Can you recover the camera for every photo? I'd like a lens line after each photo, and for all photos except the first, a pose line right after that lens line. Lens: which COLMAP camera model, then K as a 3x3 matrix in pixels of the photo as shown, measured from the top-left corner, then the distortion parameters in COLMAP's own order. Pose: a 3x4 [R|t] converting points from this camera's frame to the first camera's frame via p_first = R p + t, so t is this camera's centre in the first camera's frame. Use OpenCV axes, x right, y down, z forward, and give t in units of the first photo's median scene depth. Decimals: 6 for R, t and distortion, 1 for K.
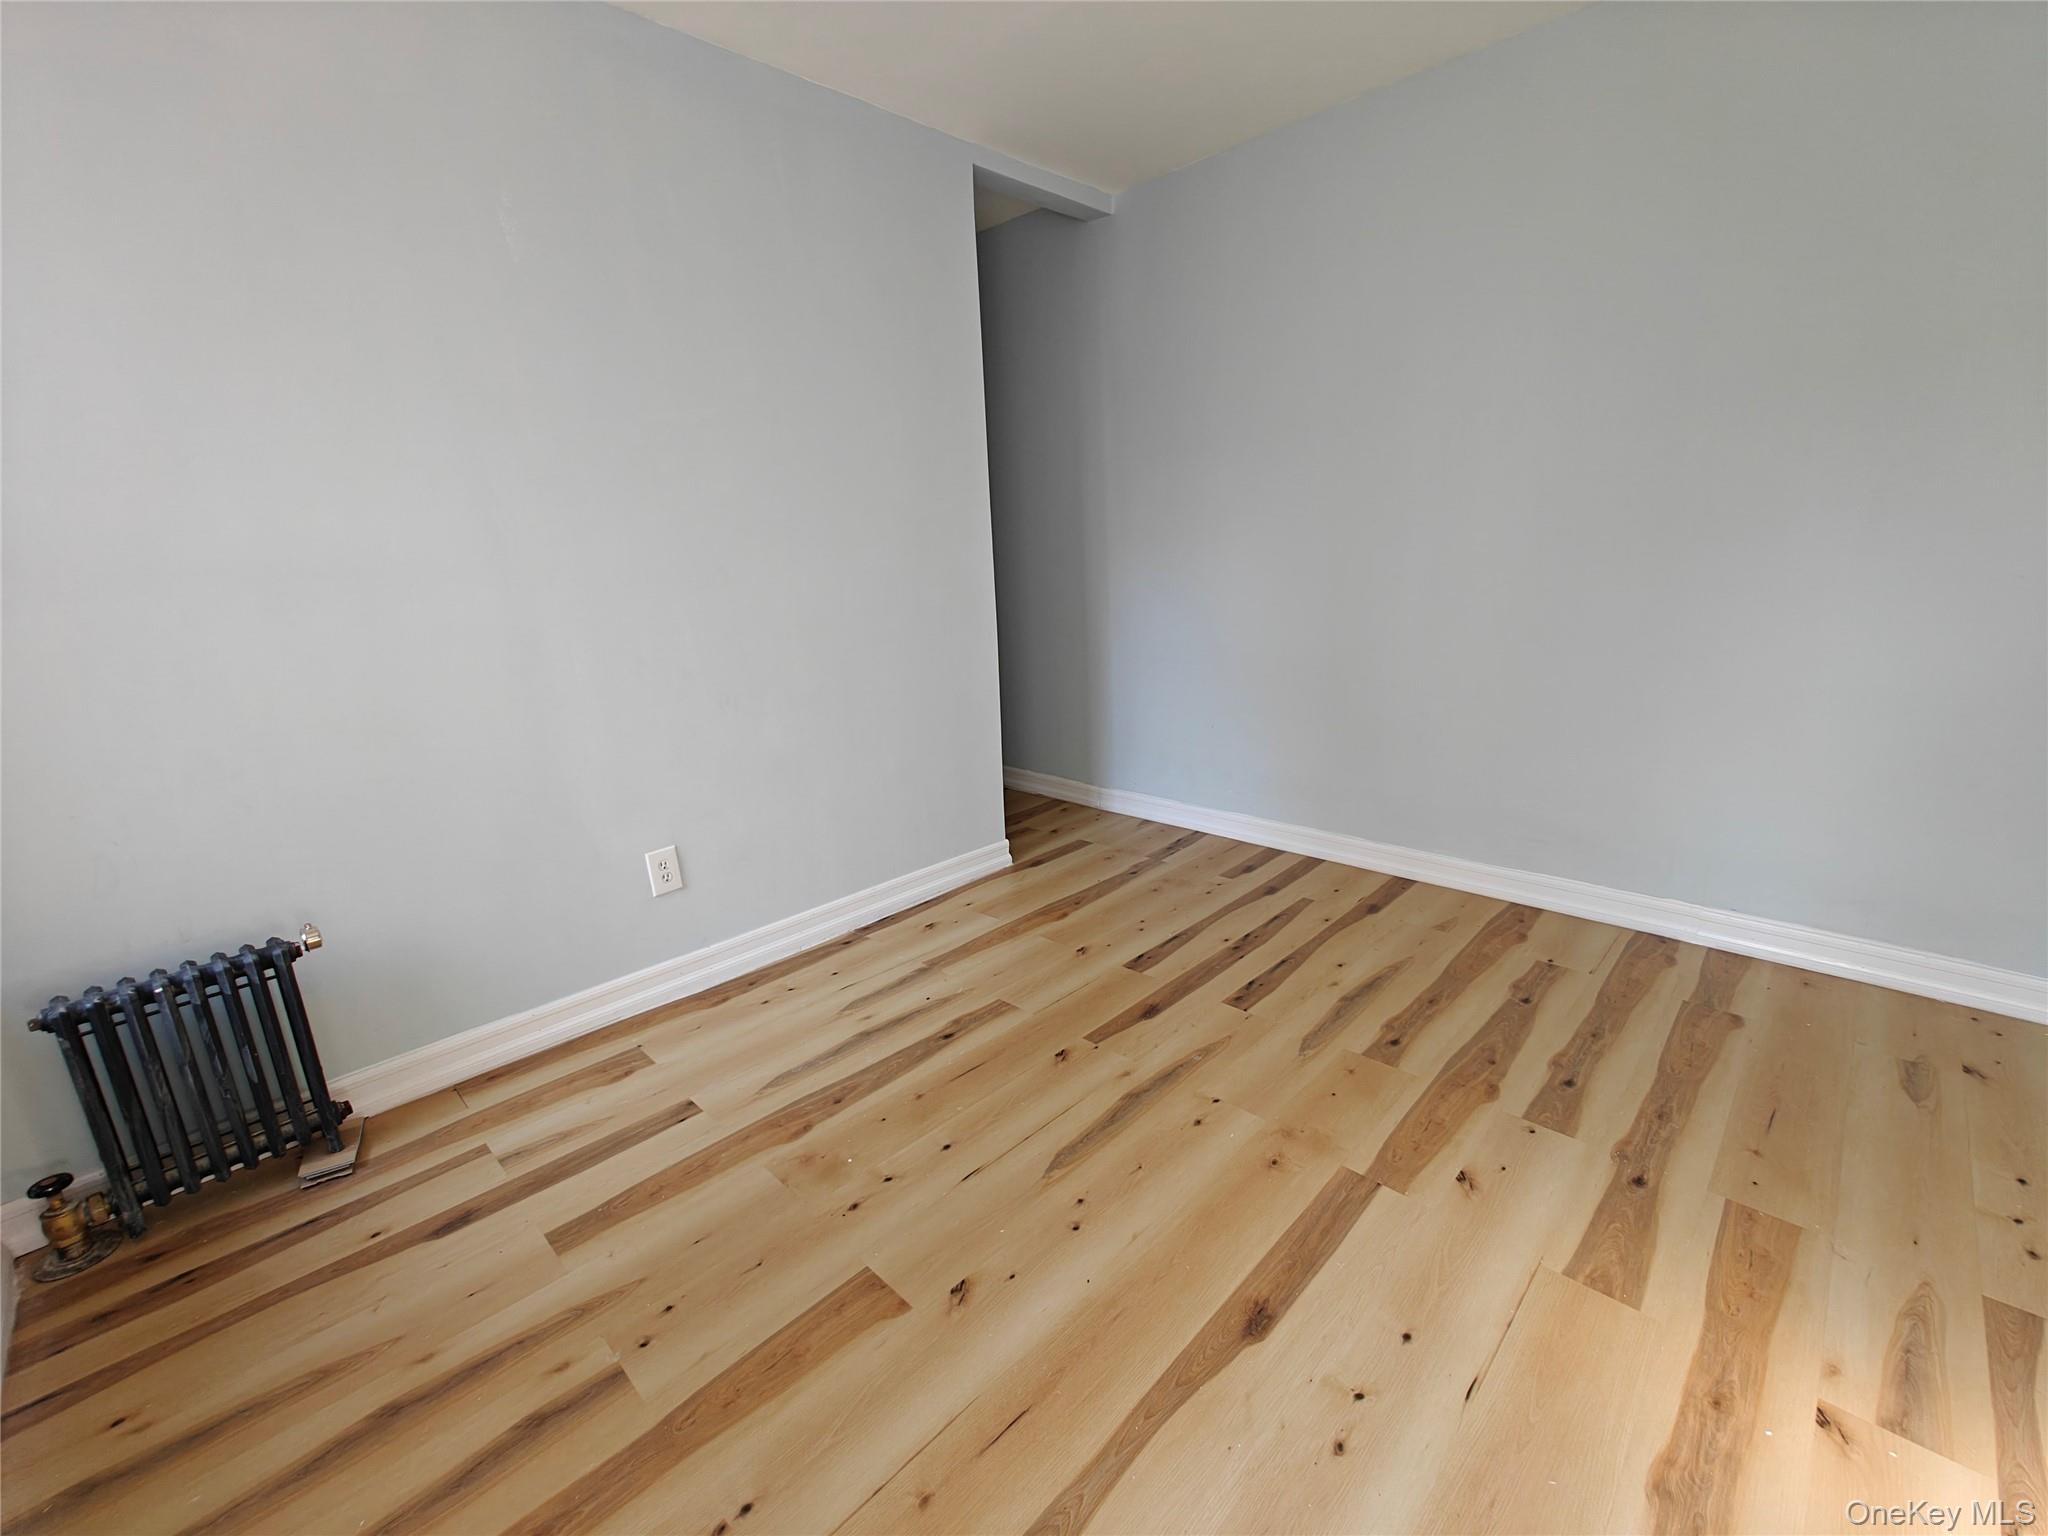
lens RADIAL K [[874.2, 0, 1021.2], [0, 874.2, 767.2], [0, 0, 1]] dist [0.011697, -0.000553]
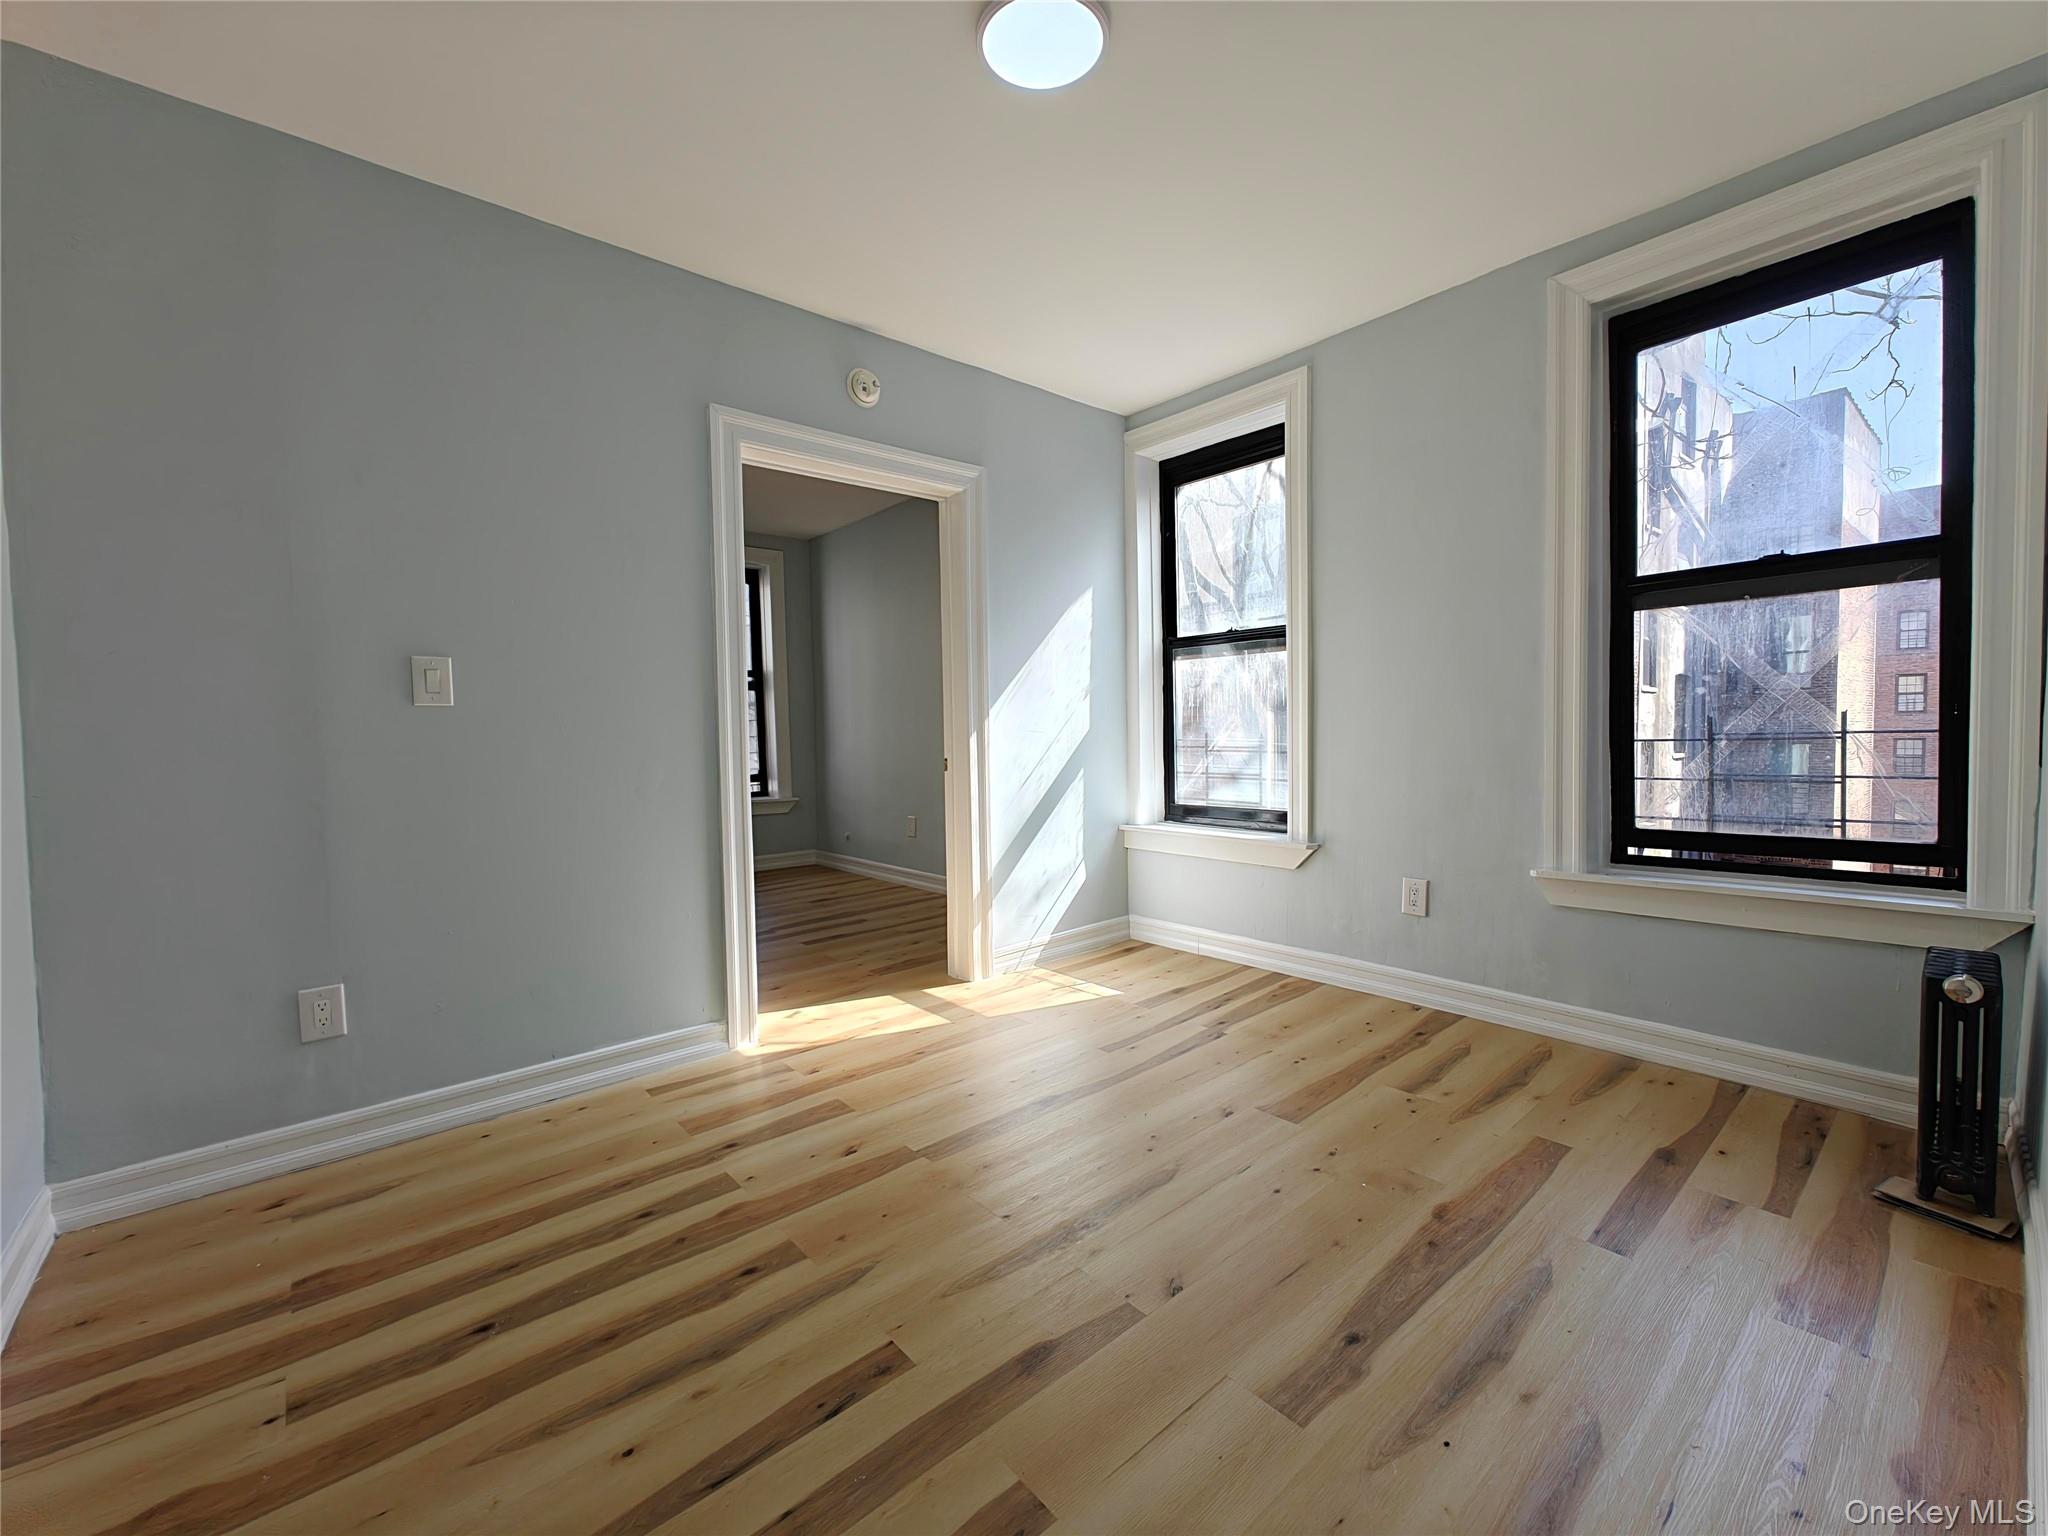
lens RADIAL K [[874.2, 0, 1021.2], [0, 874.2, 767.2], [0, 0, 1]] dist [0.011697, -0.000553]
pose [[-0.994482, 0.059118, 0.086669, 0.101396], [0.081662, 0.954825, 0.285730, -0.386190], [-0.065862, 0.291231, -0.954383, 1.890563]]
